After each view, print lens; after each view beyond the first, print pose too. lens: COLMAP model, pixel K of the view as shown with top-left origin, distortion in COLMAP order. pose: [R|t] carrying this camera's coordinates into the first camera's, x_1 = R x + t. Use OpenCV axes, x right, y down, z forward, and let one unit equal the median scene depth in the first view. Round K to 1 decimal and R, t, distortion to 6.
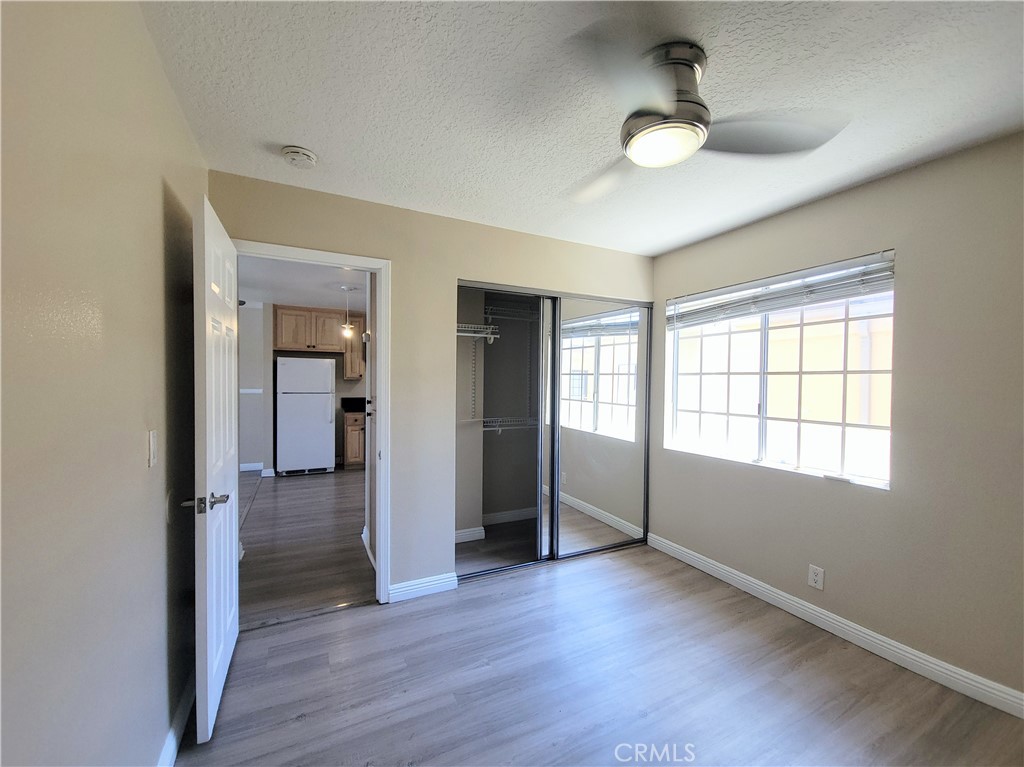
lens RADIAL K [[423.1, 0, 520.5], [0, 423.1, 390.8], [0, 0, 1]] dist [0.006449, -0.000885]
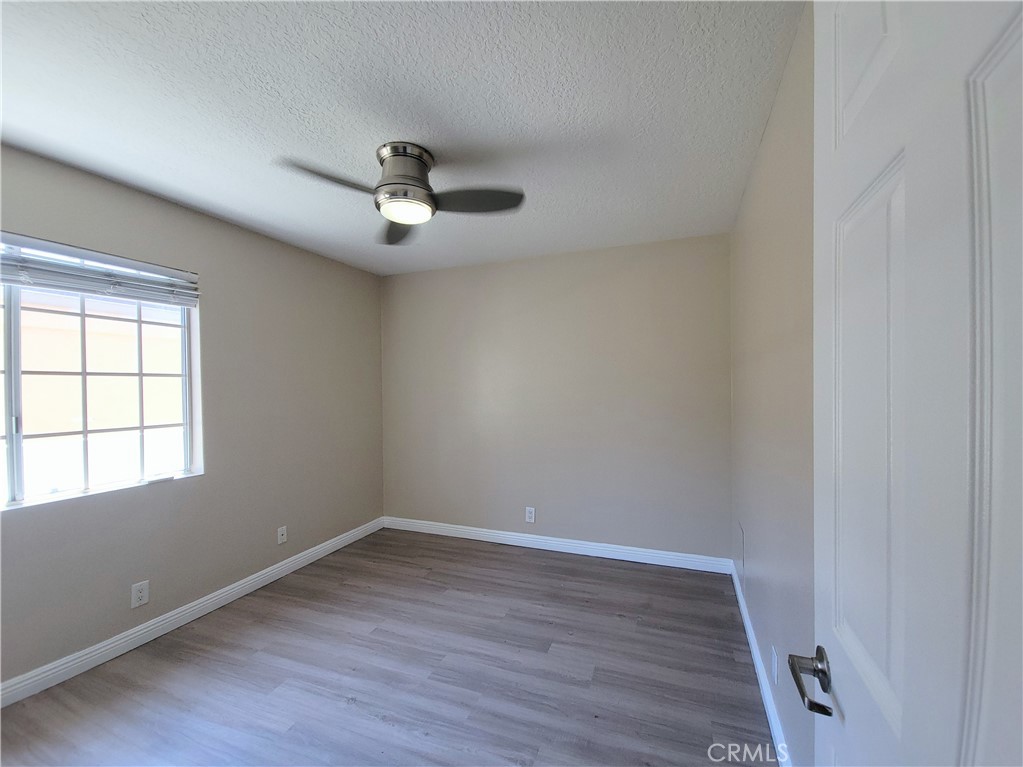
lens RADIAL K [[422.6, 0, 520.0], [0, 422.6, 390.8], [0, 0, 1]] dist [0.006449, -0.000885]
pose [[-0.659121, -0.015583, 0.751876, -0.549315], [0.015058, 0.999311, 0.033912, -0.026057], [-0.751886, 0.033674, -0.658432, 0.971247]]
